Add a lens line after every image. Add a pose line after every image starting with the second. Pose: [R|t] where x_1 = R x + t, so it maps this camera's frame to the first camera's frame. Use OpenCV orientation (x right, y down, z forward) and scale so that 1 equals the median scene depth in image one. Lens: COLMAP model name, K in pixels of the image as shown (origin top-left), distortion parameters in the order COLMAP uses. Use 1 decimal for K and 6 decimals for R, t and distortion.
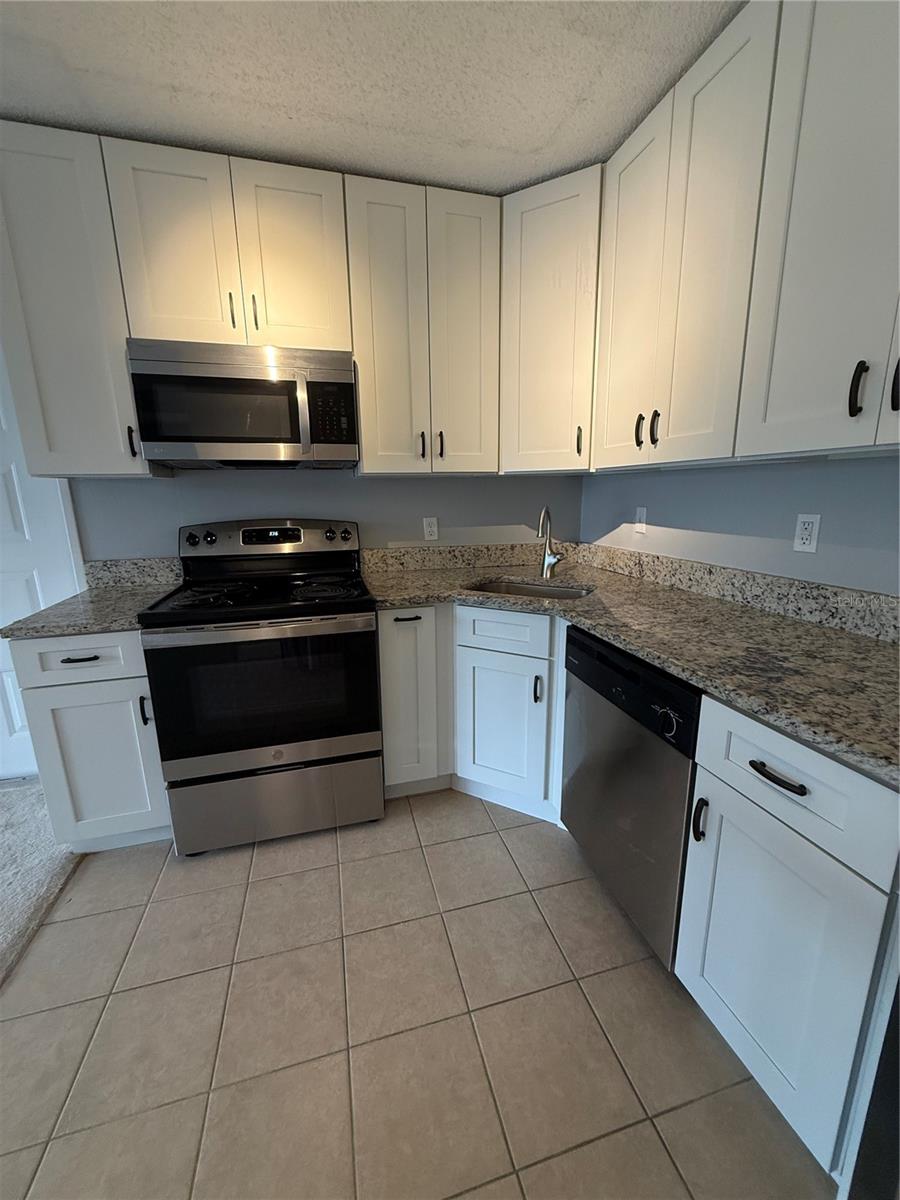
lens RADIAL K [[478.9, 0, 454.8], [0, 478.9, 596.8], [0, 0, 1]] dist [-0.001491, 0.000248]
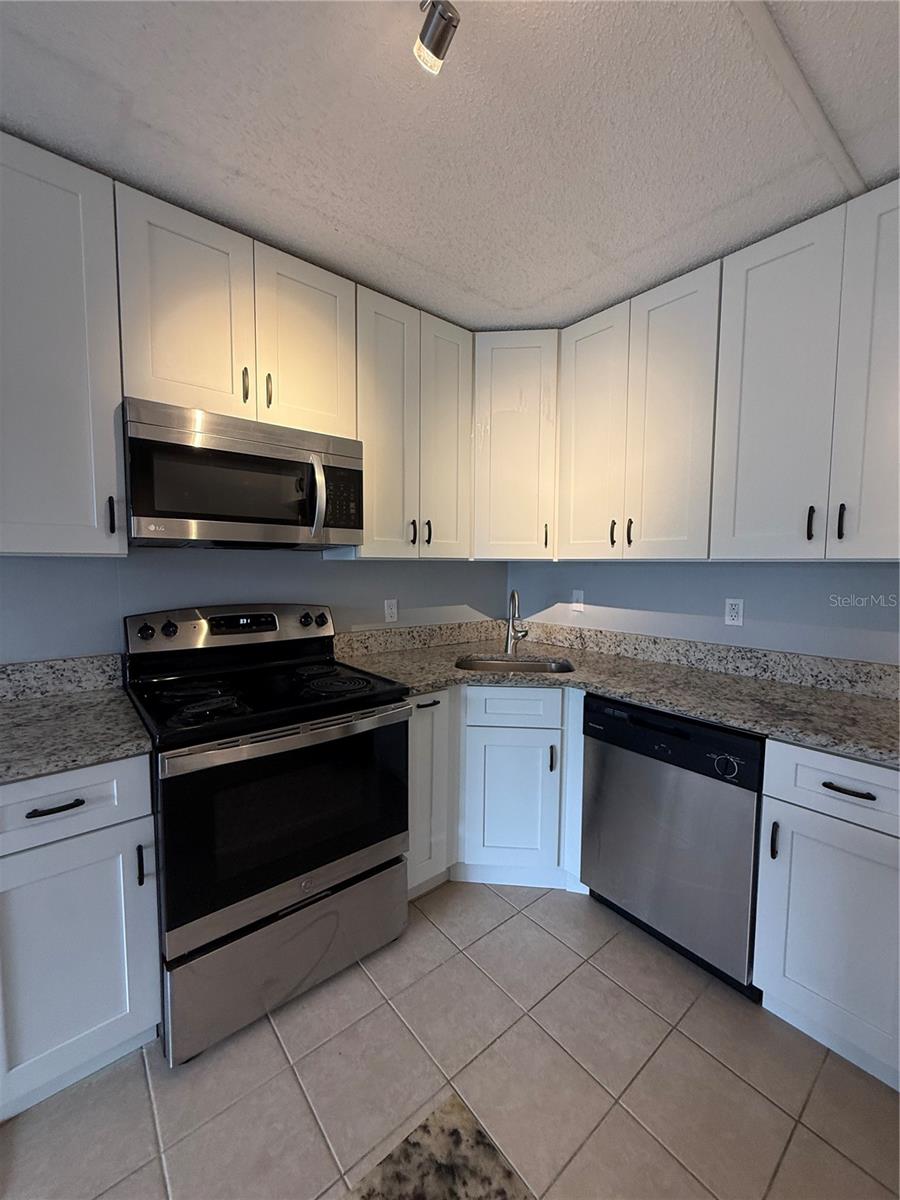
lens RADIAL K [[478.9, 0, 453.0], [0, 478.9, 595.4], [0, 0, 1]] dist [-0.001491, 0.000248]
pose [[0.910290, -0.007474, 0.413904, -0.483747], [0.069659, 0.988345, -0.135354, -0.040910], [-0.408069, 0.152044, 0.900201, 0.061362]]
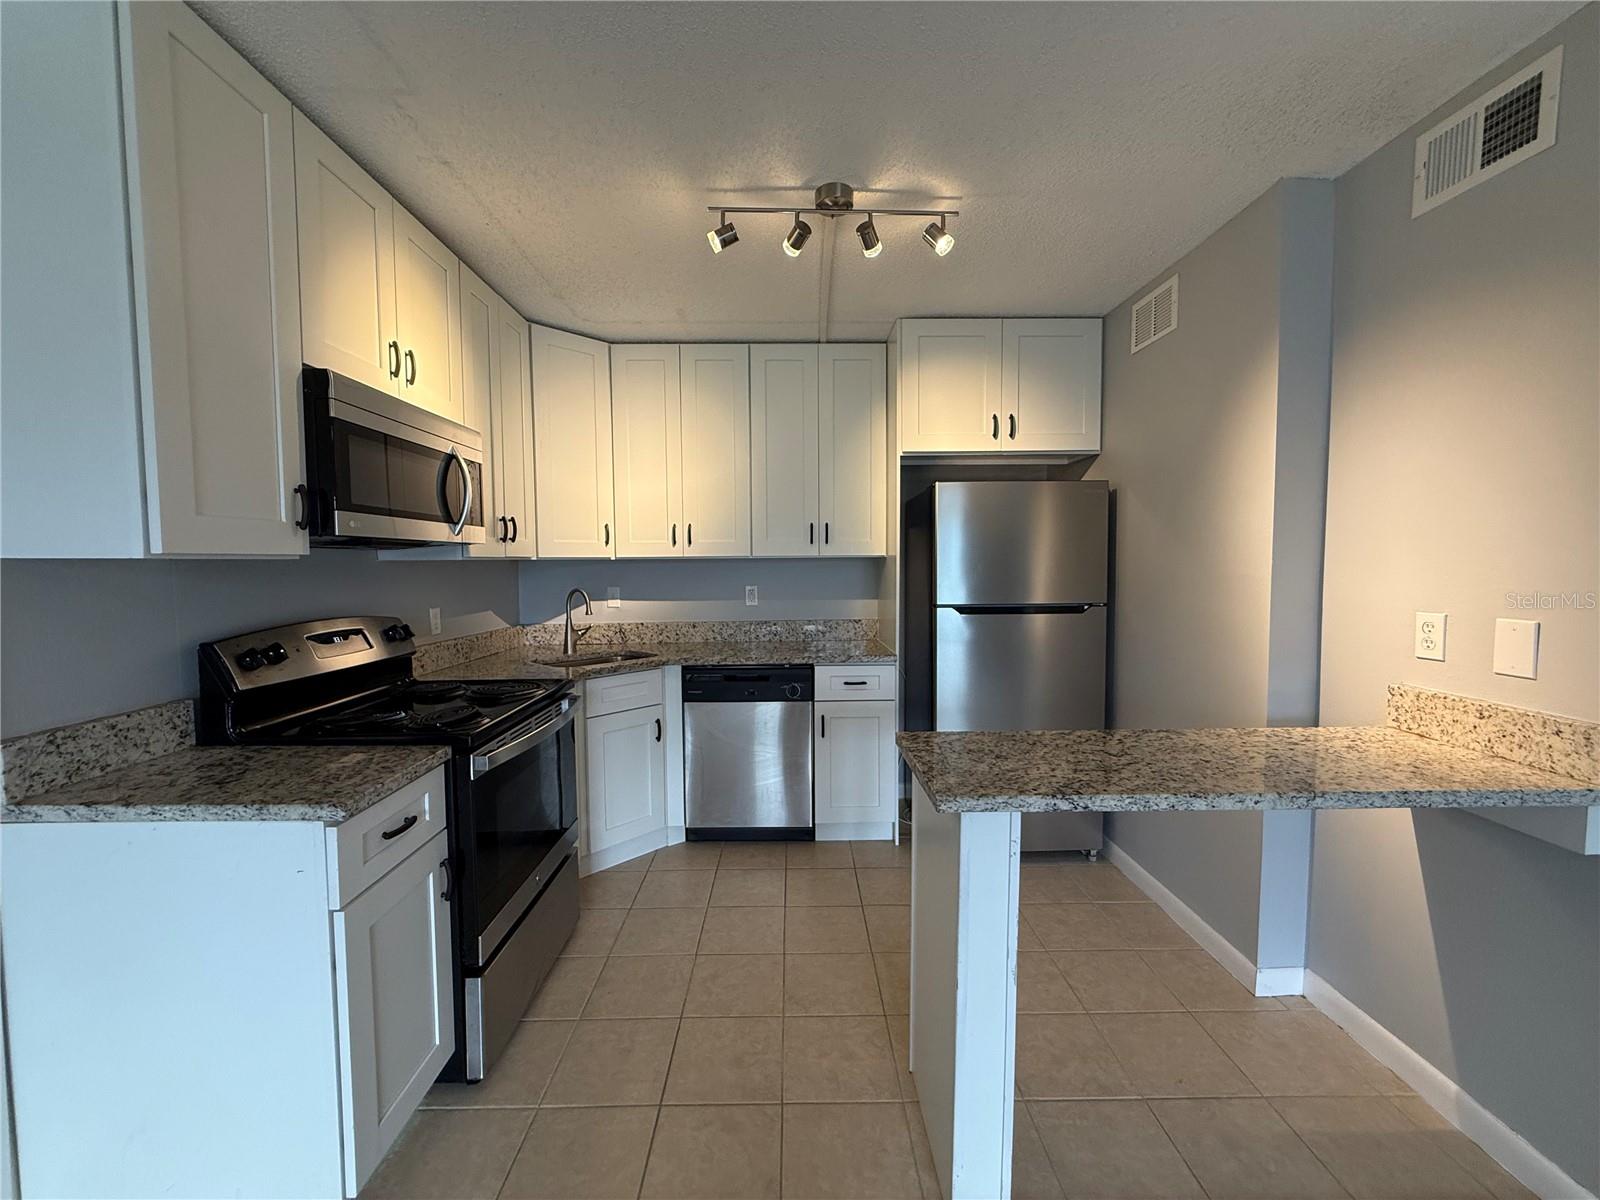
lens RADIAL K [[638.6, 0, 805.3], [0, 638.6, 592.0], [0, 0, 1]] dist [-0.001491, 0.000248]
pose [[0.241174, -0.035328, 0.969839, -1.352210], [0.213504, 0.976785, -0.017512, -0.048443], [-0.946705, 0.211288, 0.243118, 0.160743]]
